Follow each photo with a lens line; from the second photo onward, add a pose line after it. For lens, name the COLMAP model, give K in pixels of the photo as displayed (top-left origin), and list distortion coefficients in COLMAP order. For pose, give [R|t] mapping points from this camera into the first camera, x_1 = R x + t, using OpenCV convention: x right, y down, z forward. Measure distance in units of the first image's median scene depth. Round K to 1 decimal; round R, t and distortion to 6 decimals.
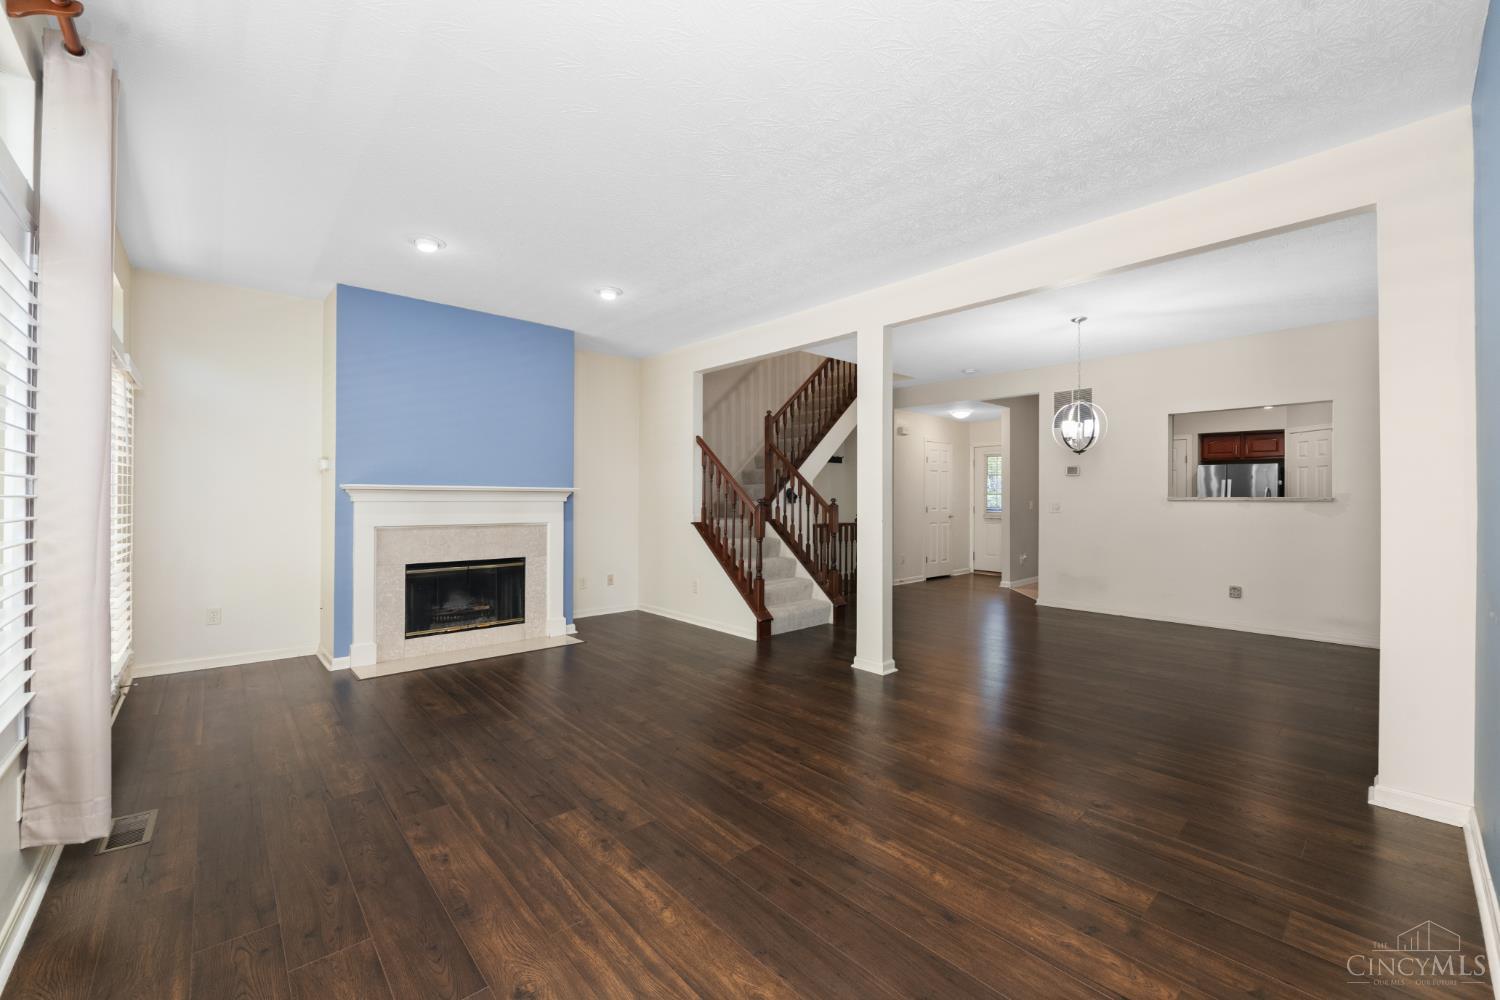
lens RADIAL K [[599.4, 0, 748.2], [0, 599.4, 496.4], [0, 0, 1]] dist [-0.004452, -0.000805]
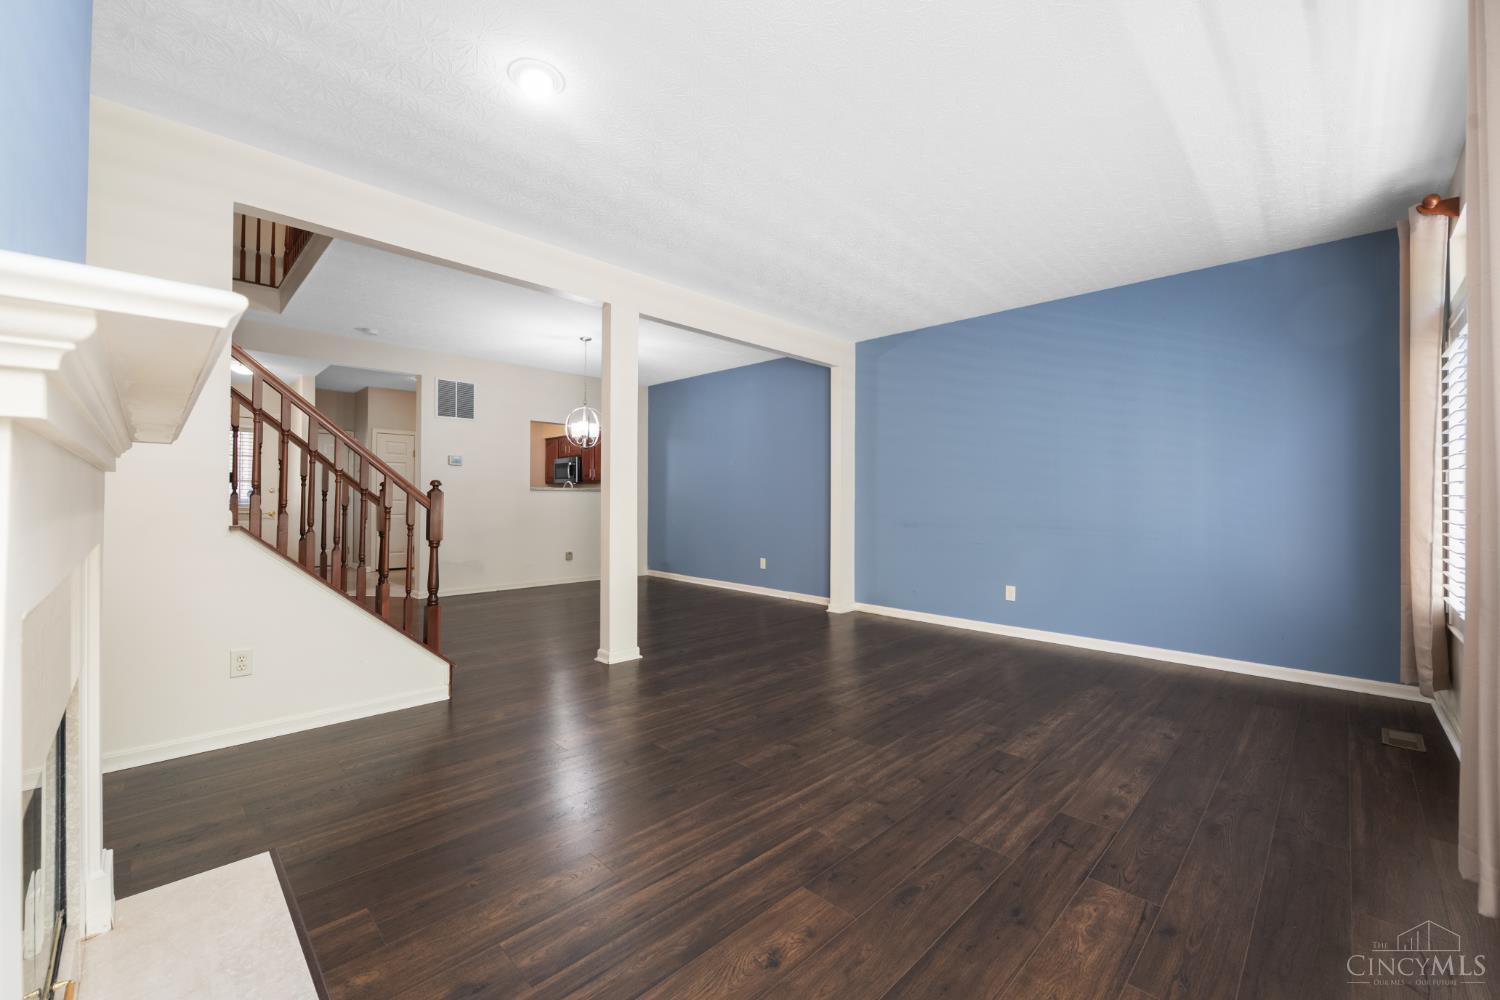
lens RADIAL K [[589.2, 0, 745.7], [0, 589.2, 497.5], [0, 0, 1]] dist [-0.003818, -0.000382]
pose [[-0.047285, -0.001344, 0.998881, -0.659514], [-0.010646, 0.999943, 0.000841, 0.019027], [-0.998825, -0.010594, -0.047297, 0.731947]]
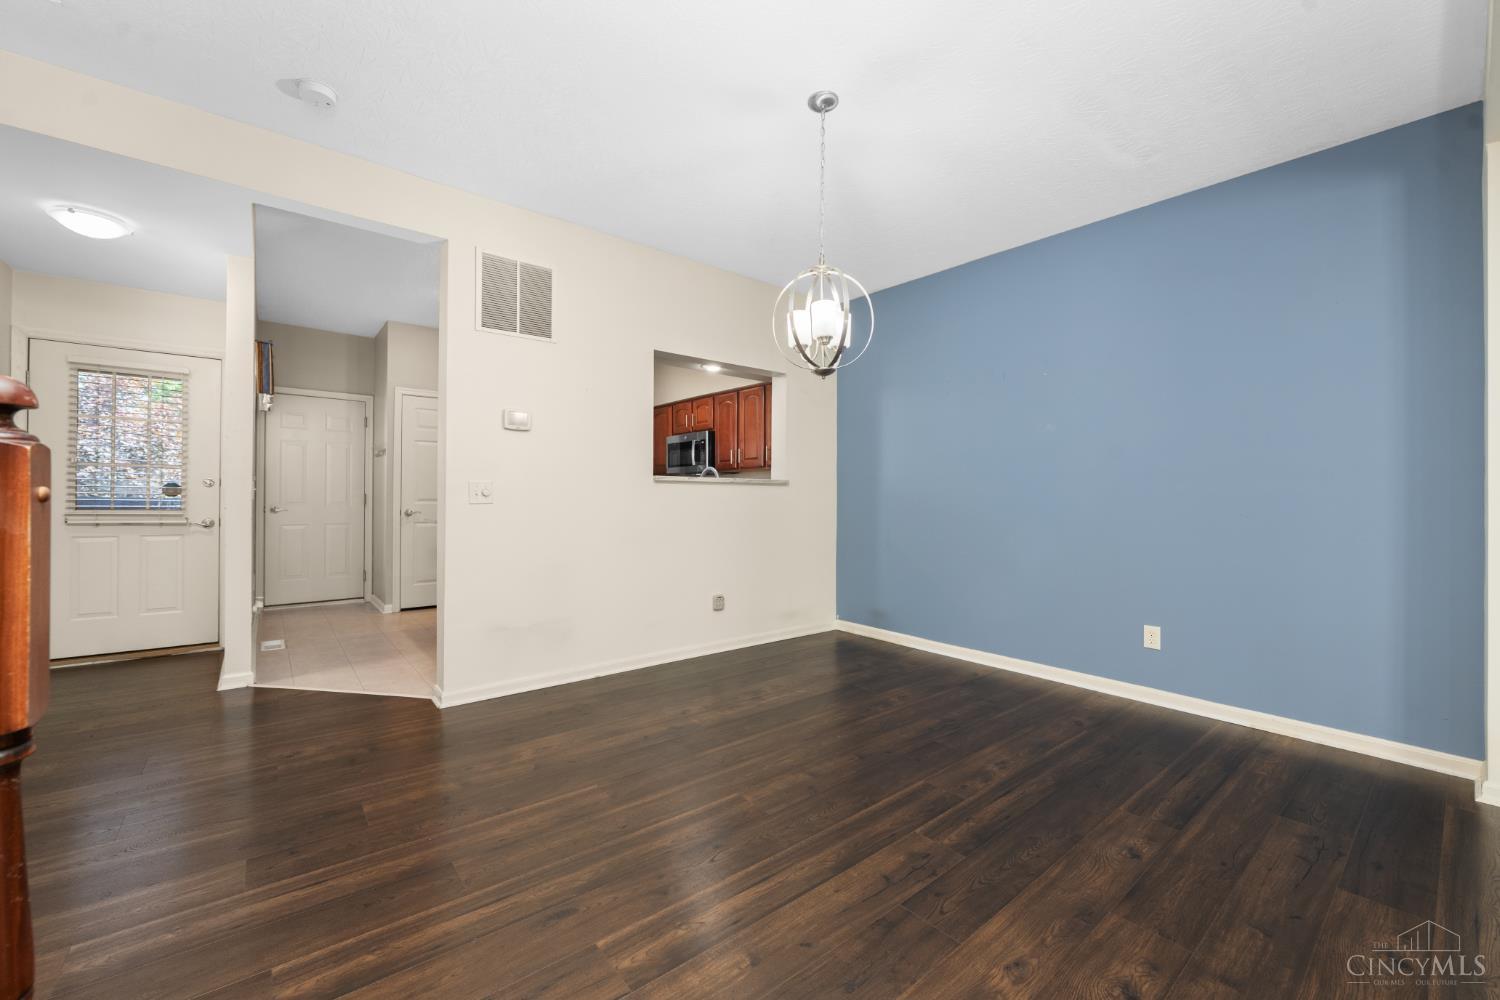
lens RADIAL K [[592.7, 0, 746.5], [0, 592.7, 497.5], [0, 0, 1]] dist [-0.008866, -0.000329]
pose [[0.053424, -0.002332, 0.998569, 0.066766], [-0.010358, 0.999942, 0.002889, 0.025084], [-0.998518, -0.010497, 0.053397, 1.037866]]
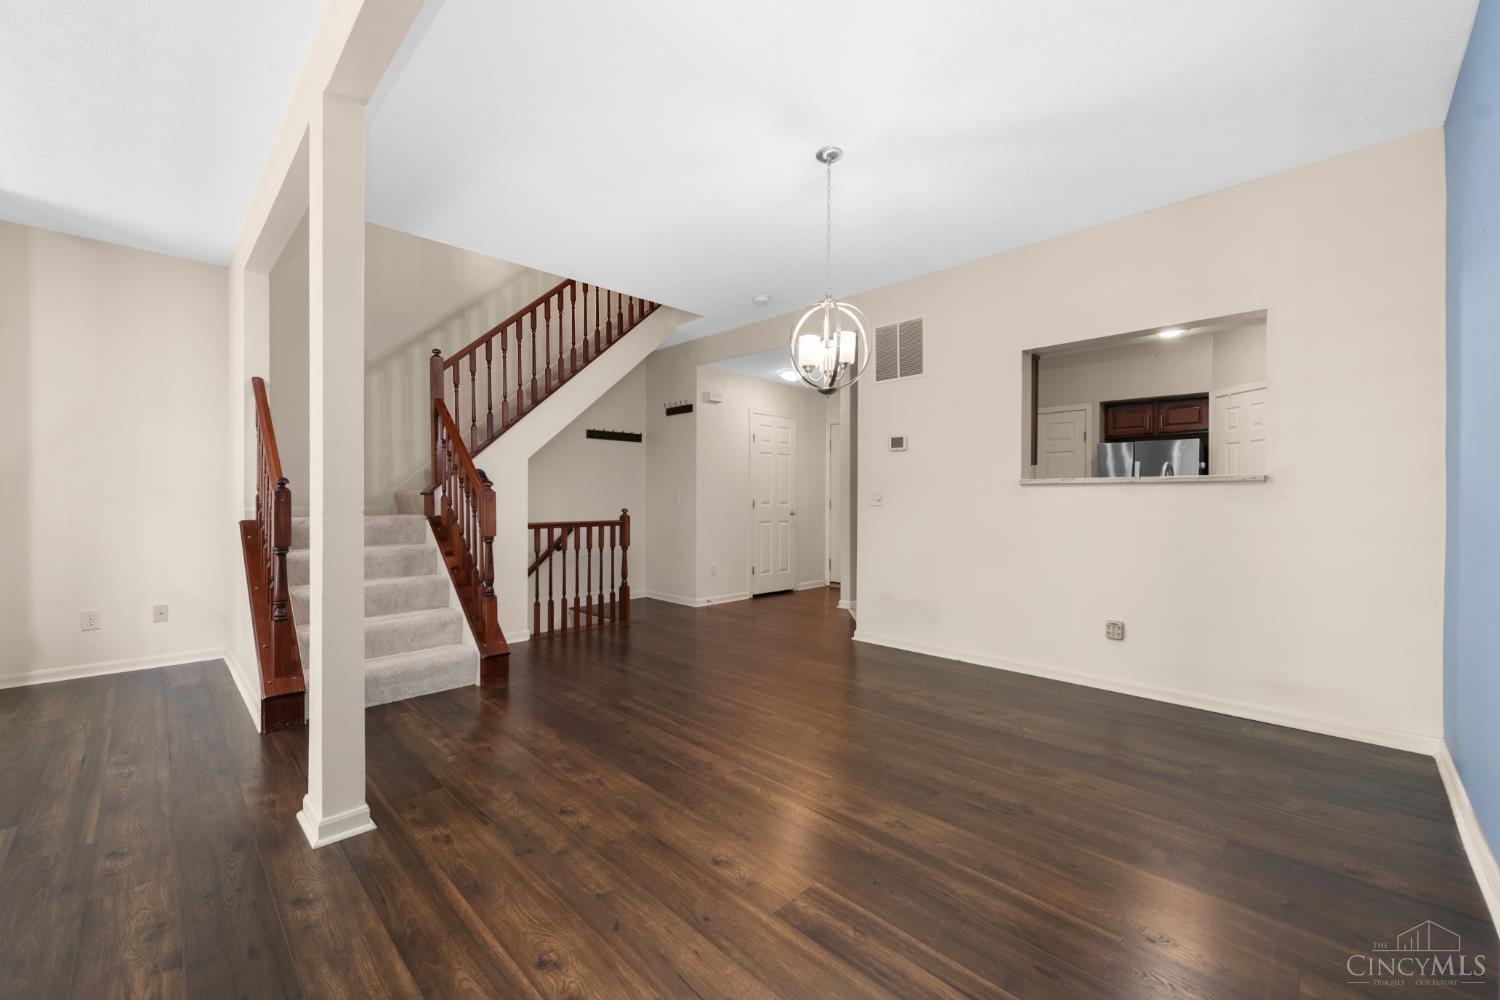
lens RADIAL K [[600.2, 0, 743.9], [0, 600.2, 502.2], [0, 0, 1]] dist [-0.001017, -0.000280]
pose [[0.999018, -0.000278, 0.044301, 0.450104], [-0.000097, 0.999964, 0.008469, 0.023369], [-0.044301, -0.008465, 0.998982, 0.440401]]
